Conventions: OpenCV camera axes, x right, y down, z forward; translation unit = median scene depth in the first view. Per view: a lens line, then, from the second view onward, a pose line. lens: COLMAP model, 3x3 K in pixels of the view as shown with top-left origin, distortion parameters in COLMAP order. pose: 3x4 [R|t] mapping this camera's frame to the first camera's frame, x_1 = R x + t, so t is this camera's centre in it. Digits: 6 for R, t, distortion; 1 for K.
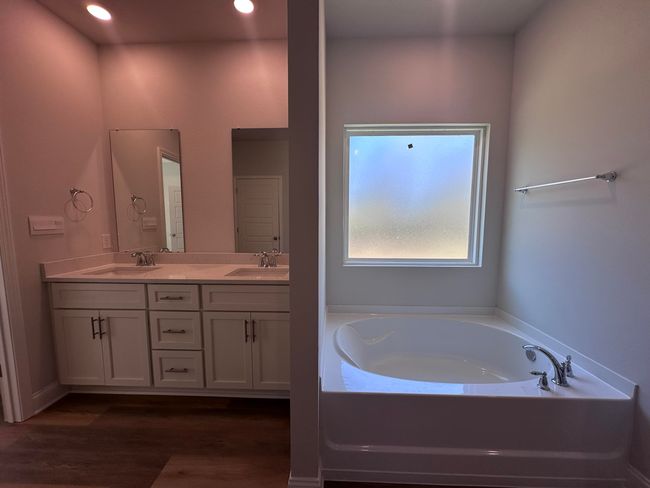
lens RADIAL K [[258.4, 0, 328.6], [0, 258.4, 243.0], [0, 0, 1]] dist [-0.002367, 0.000380]
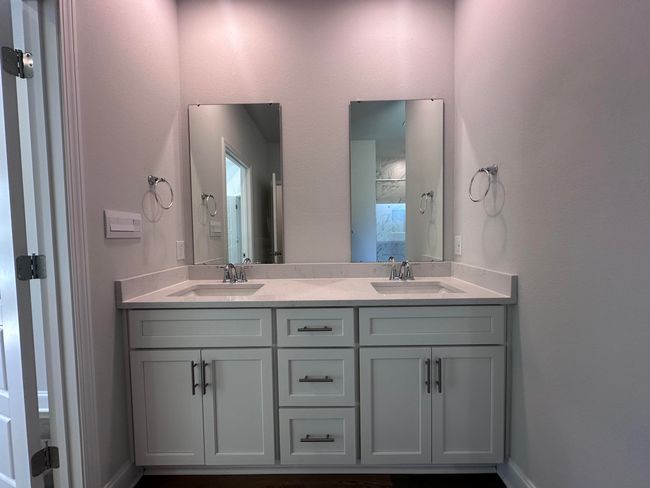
lens RADIAL K [[258.4, 0, 324.3], [0, 258.4, 243.4], [0, 0, 1]] dist [-0.002367, 0.000380]
pose [[0.999565, -0.017461, 0.023768, -0.578158], [0.018786, 0.998212, -0.056739, 0.029228], [-0.022735, 0.057161, 0.998106, 0.307481]]
